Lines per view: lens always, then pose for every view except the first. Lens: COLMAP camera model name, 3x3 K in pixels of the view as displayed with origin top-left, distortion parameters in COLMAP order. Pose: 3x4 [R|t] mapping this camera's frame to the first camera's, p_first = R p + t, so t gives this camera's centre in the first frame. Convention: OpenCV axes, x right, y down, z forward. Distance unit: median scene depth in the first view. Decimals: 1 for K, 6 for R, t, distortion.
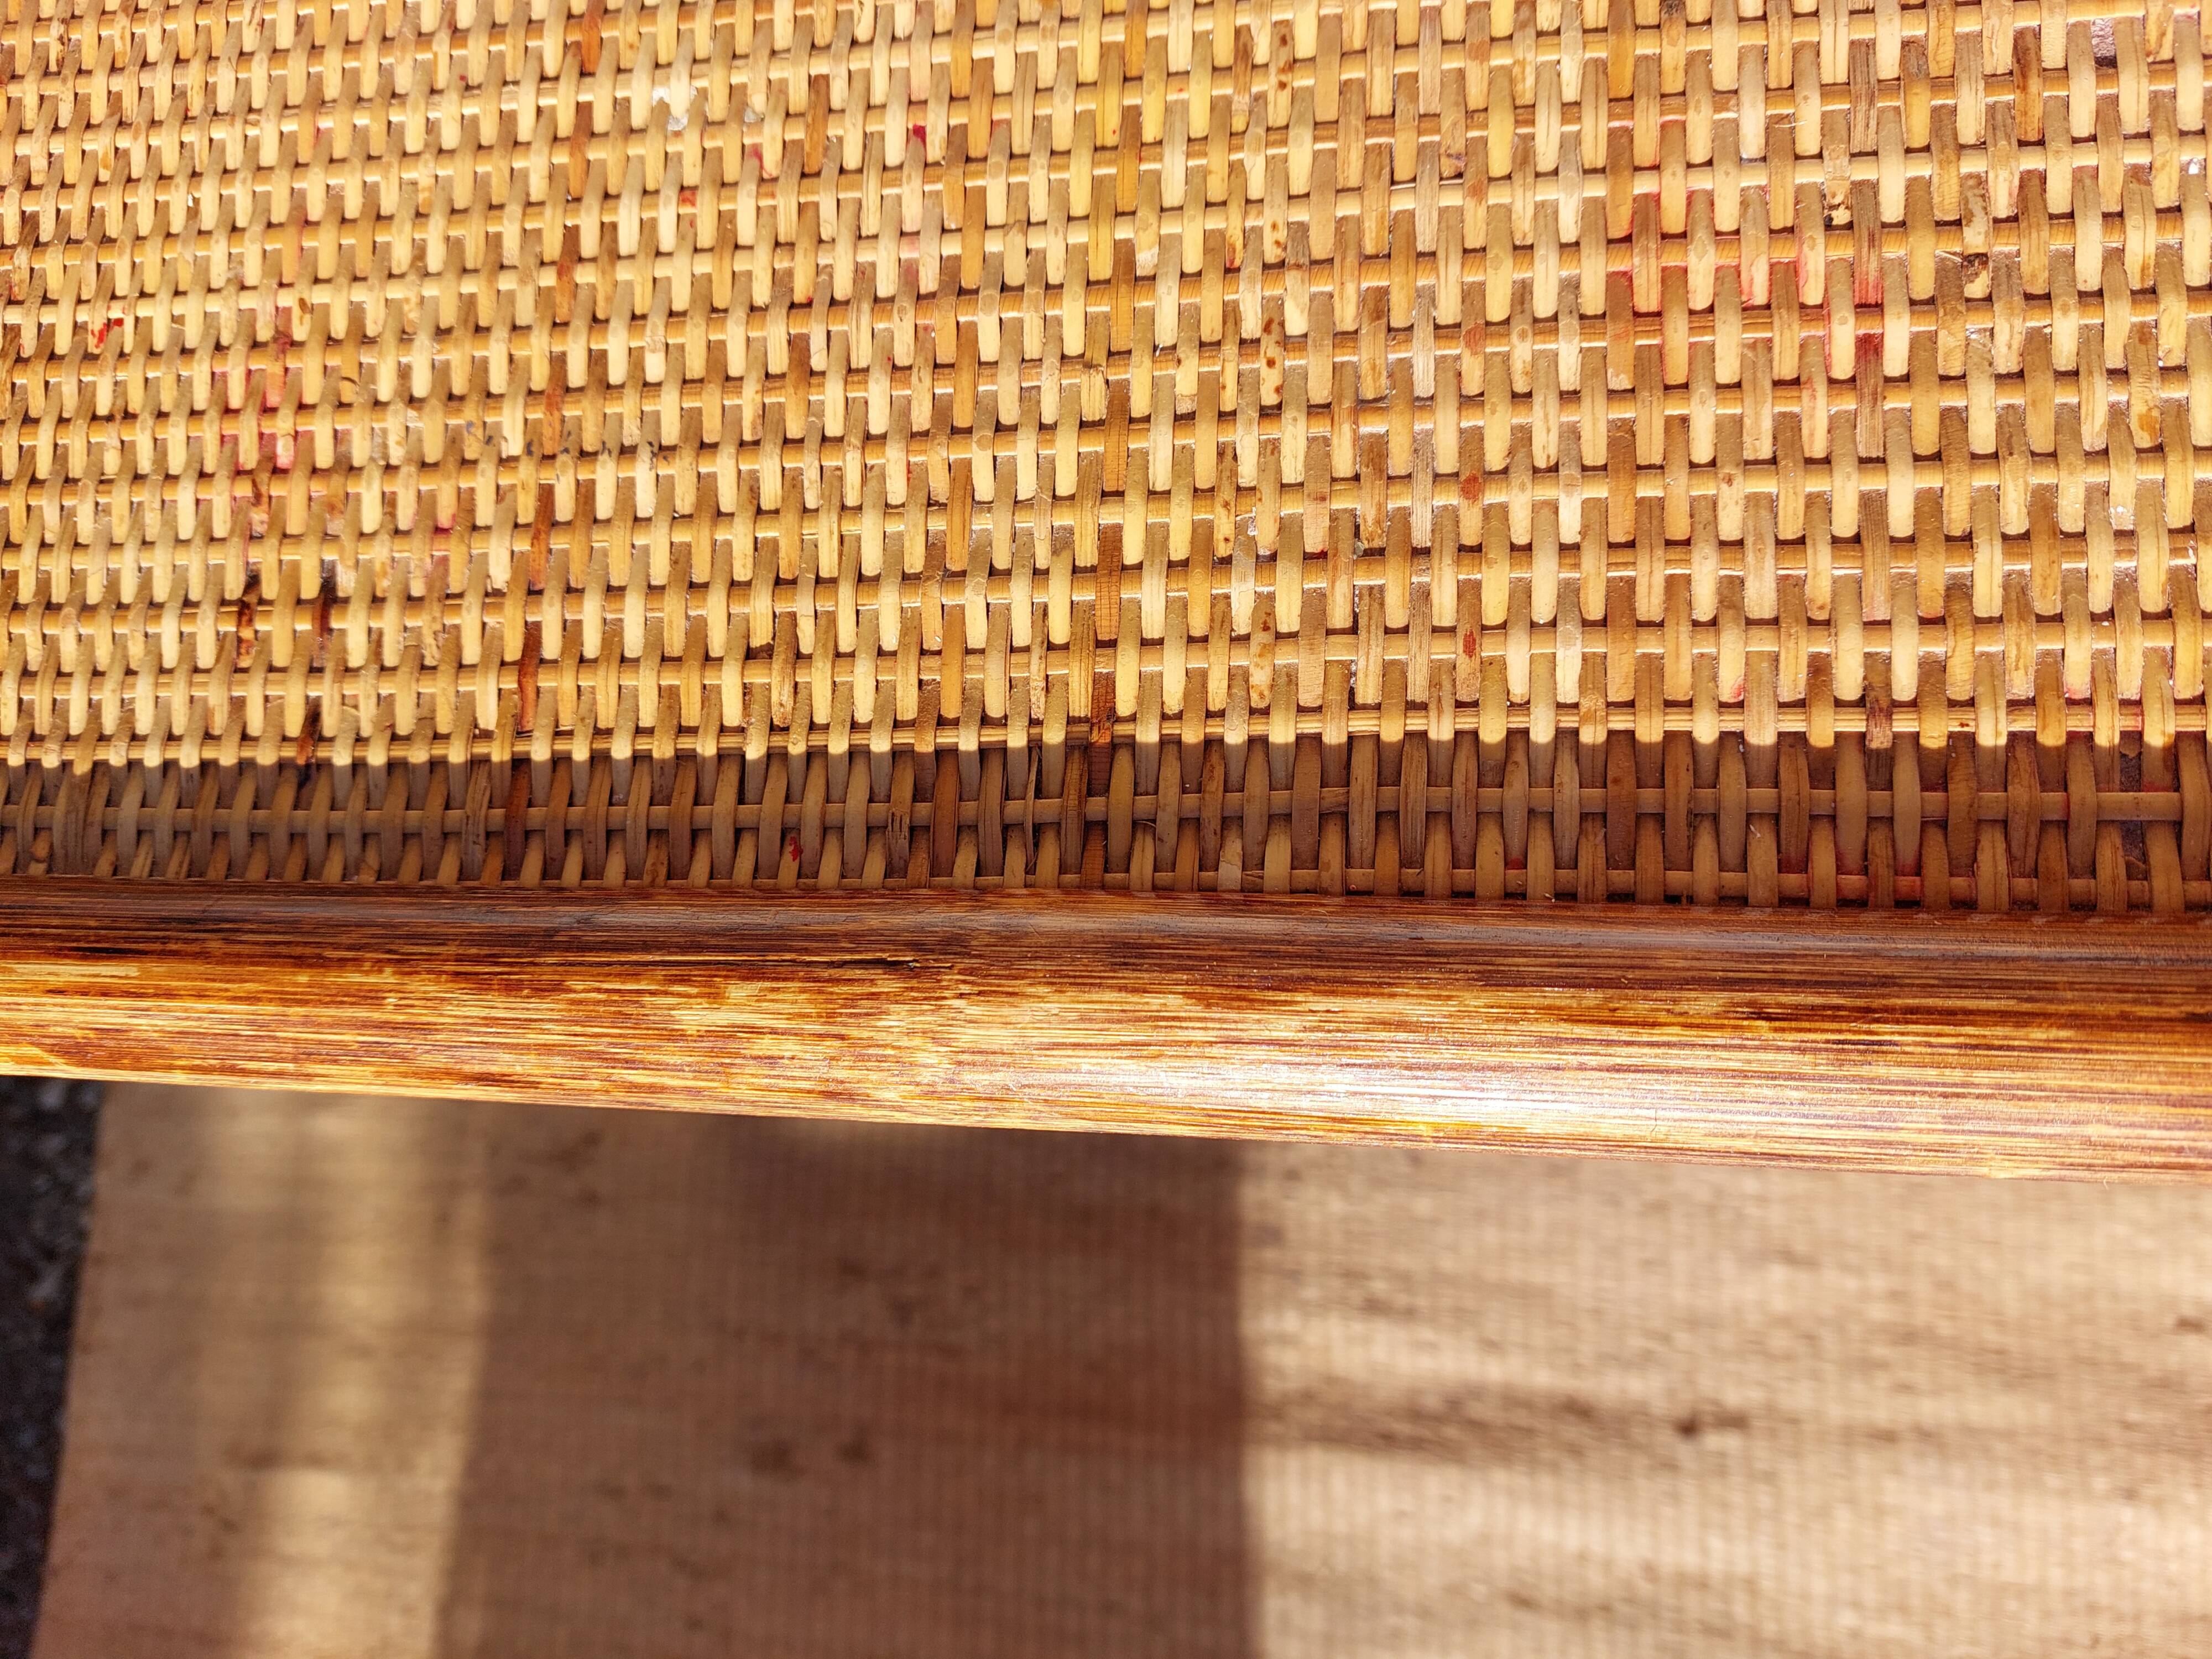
lens RADIAL K [[1645.5, 0, 1155.1], [0, 1645.5, 762.2], [0, 0, 1]] dist [0.022118, -0.073267]
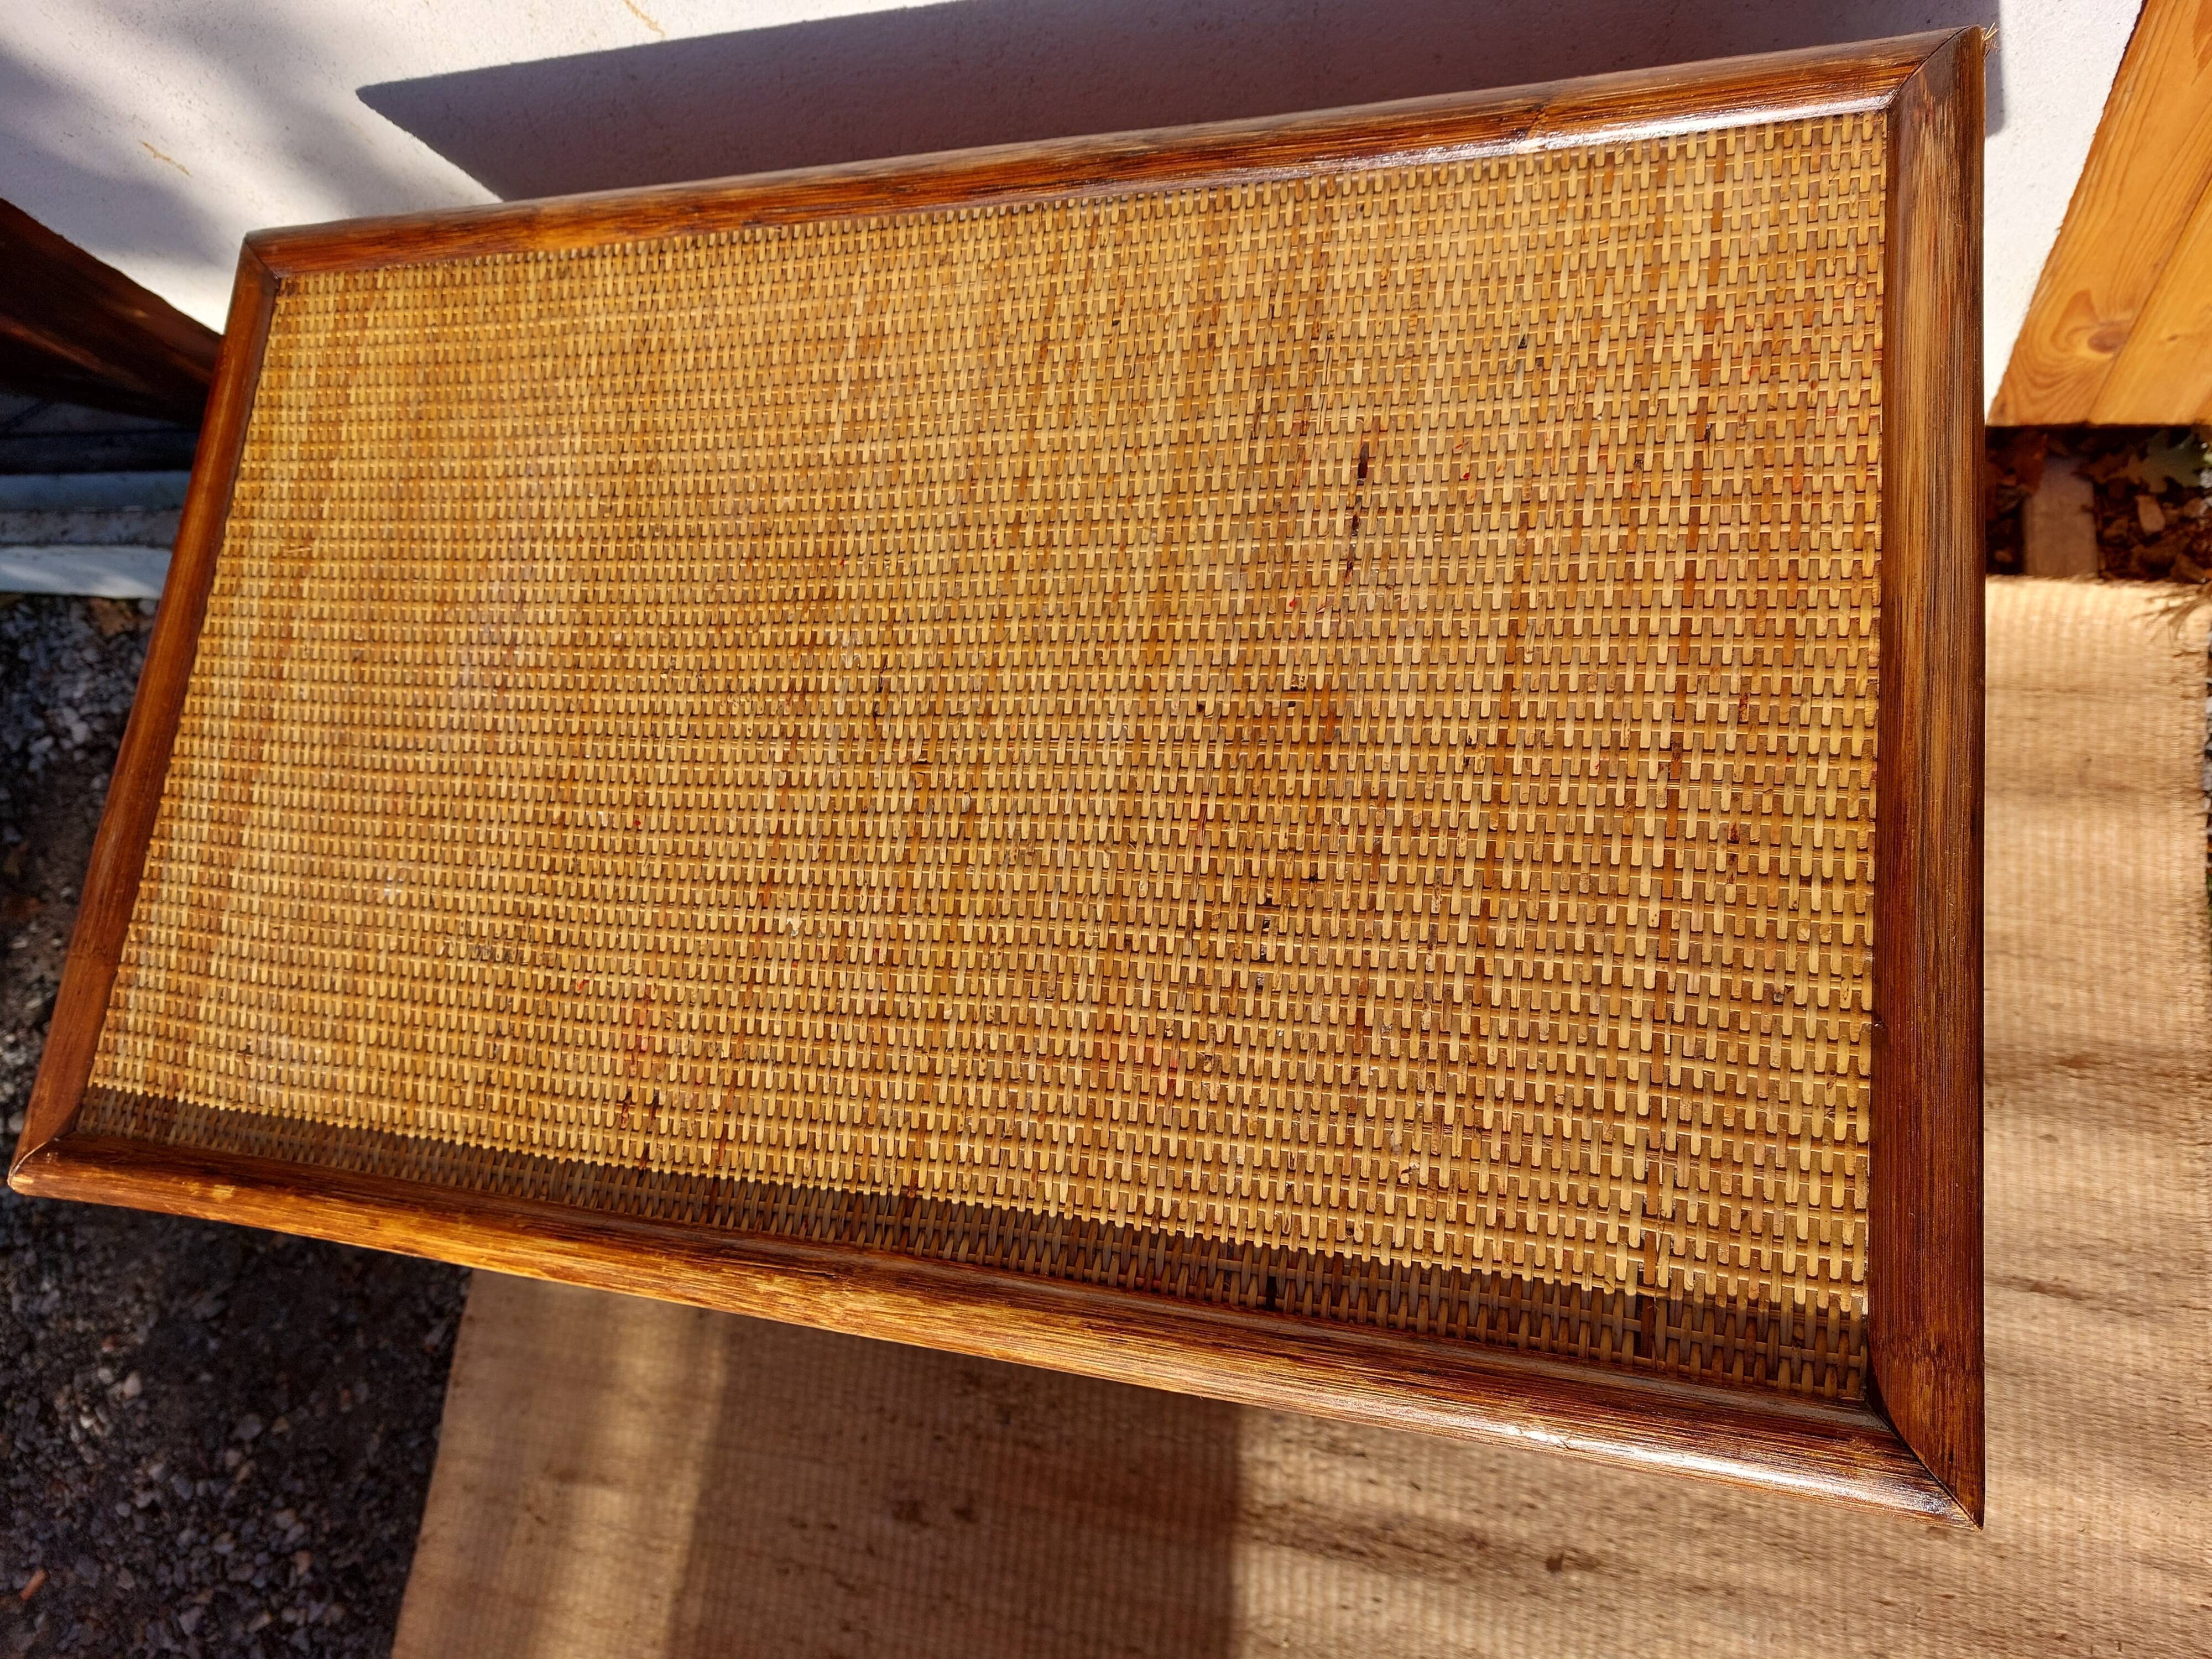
lens RADIAL K [[1535.6, 0, 1167.8], [0, 1535.6, 761.0], [0, 0, 1]] dist [0.057371, -0.141971]
pose [[0.987832, 0.042273, -0.149669, 0.704983], [-0.055792, 0.994617, -0.087316, -0.506055], [0.145173, 0.094604, 0.984873, -1.471106]]
